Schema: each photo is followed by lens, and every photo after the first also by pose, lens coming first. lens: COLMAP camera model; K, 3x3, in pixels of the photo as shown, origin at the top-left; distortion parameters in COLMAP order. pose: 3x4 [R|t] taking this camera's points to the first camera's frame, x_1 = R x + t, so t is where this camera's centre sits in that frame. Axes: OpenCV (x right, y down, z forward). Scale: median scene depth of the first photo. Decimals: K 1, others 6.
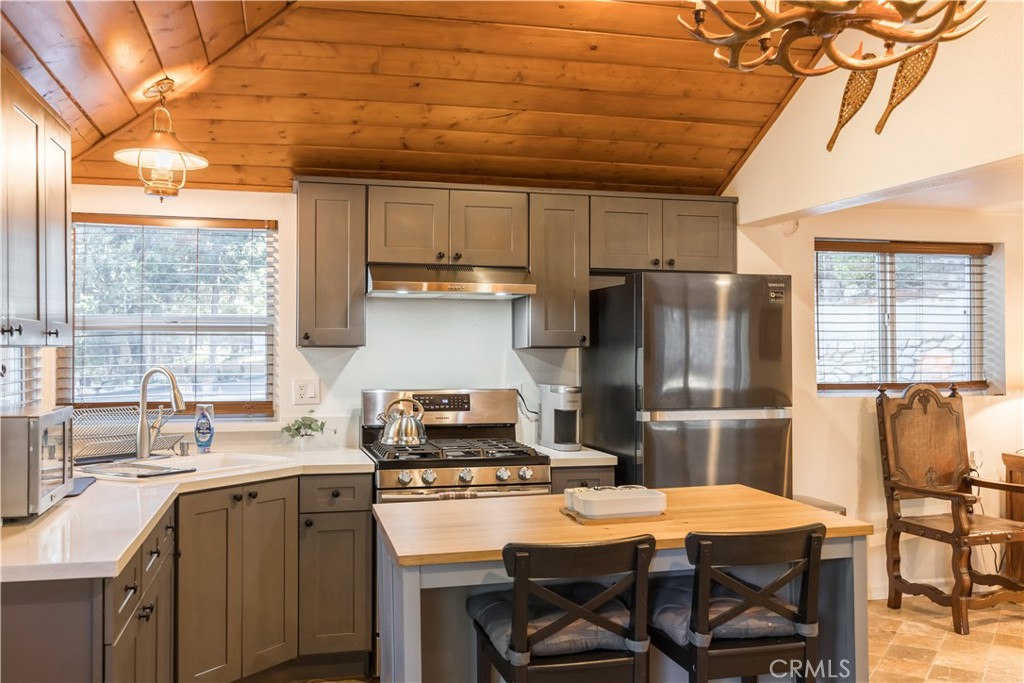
lens RADIAL K [[937.6, 0, 512.0], [0, 937.6, 341.5], [0, 0, 1]] dist [0.012232, -0.001178]
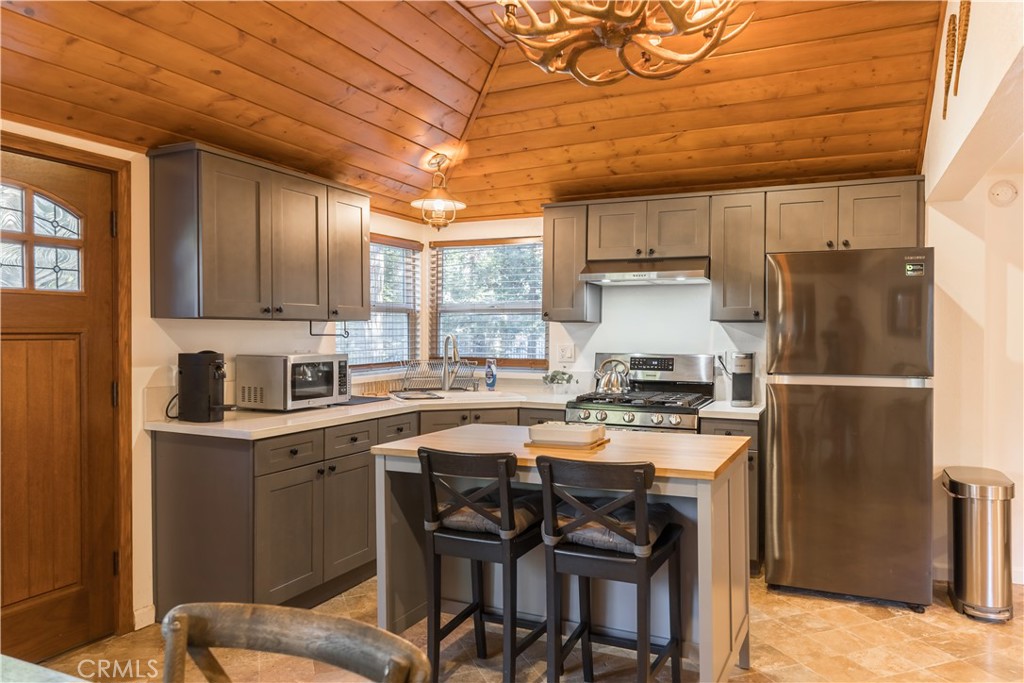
lens RADIAL K [[703.7, 0, 512.0], [0, 703.7, 341.5], [0, 0, 1]] dist [-0.004769, -0.000400]
pose [[0.774927, 0.009826, -0.631974, 0.423875], [0.004256, 0.999775, 0.020763, 0.013470], [0.632036, -0.018779, 0.774711, 0.121498]]
